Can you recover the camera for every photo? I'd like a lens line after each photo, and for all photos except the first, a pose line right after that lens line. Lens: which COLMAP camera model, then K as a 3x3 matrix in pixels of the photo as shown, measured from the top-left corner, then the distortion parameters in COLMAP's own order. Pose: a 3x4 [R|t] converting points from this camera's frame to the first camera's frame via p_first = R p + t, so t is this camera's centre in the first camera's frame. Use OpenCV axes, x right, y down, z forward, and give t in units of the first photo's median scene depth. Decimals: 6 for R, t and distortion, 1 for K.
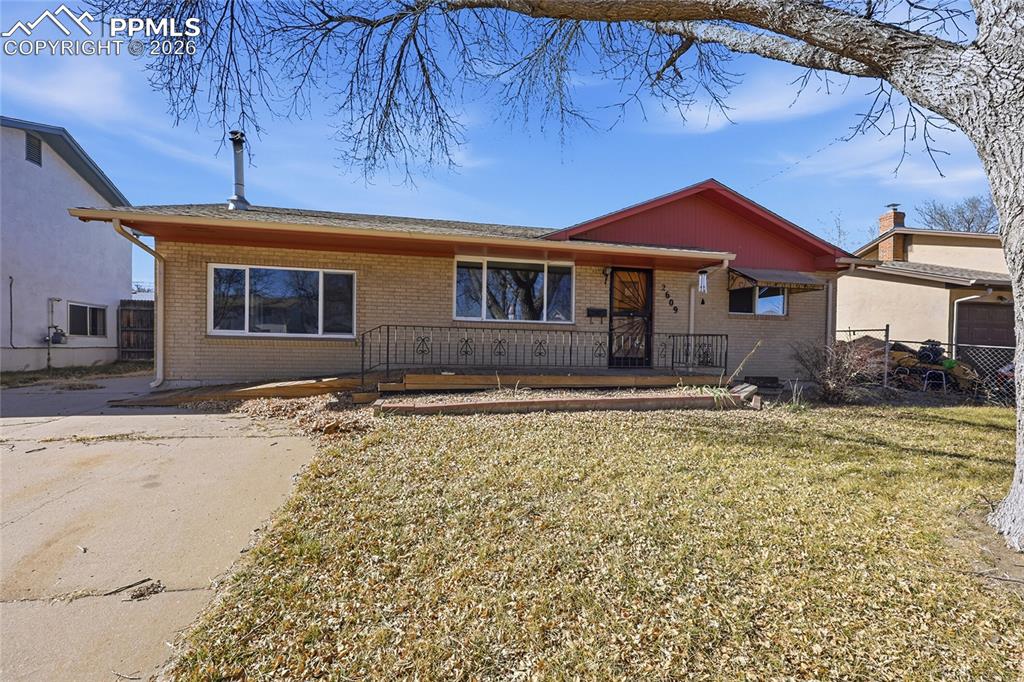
lens RADIAL K [[418.6, 0, 513.0], [0, 418.6, 332.4], [0, 0, 1]] dist [-0.000183, -0.000067]
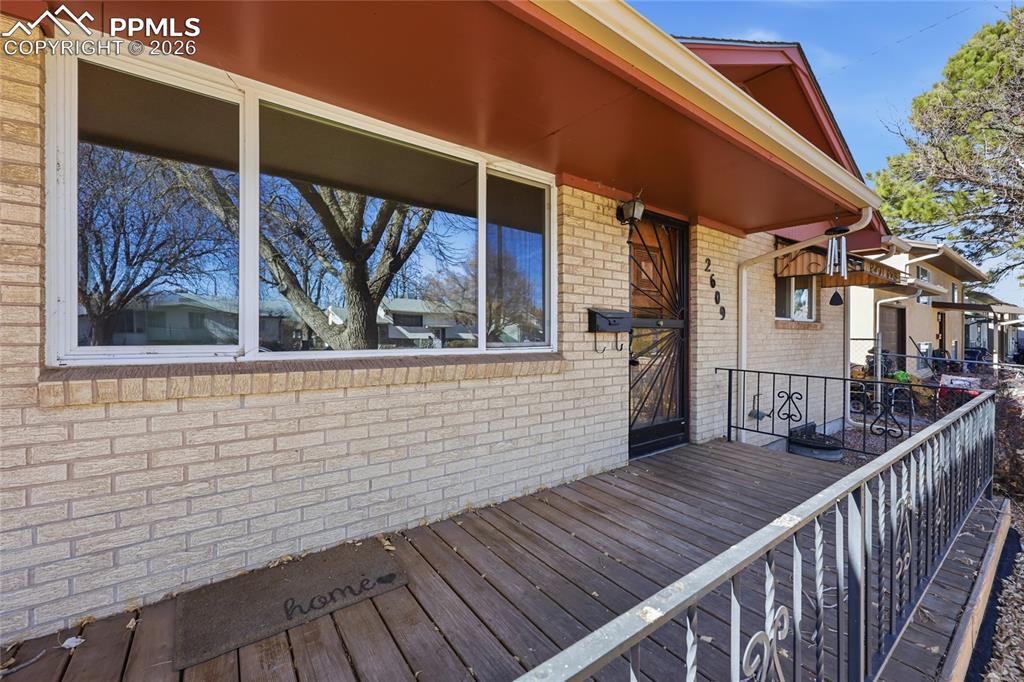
lens RADIAL K [[418.6, 0, 513.0], [0, 418.6, 332.4], [0, 0, 1]] dist [-0.000183, -0.000067]
pose [[0.906253, -0.010285, 0.422610, -0.033506], [-0.003310, 0.999501, 0.031424, -0.047956], [-0.422722, -0.029877, 0.905767, 0.695524]]
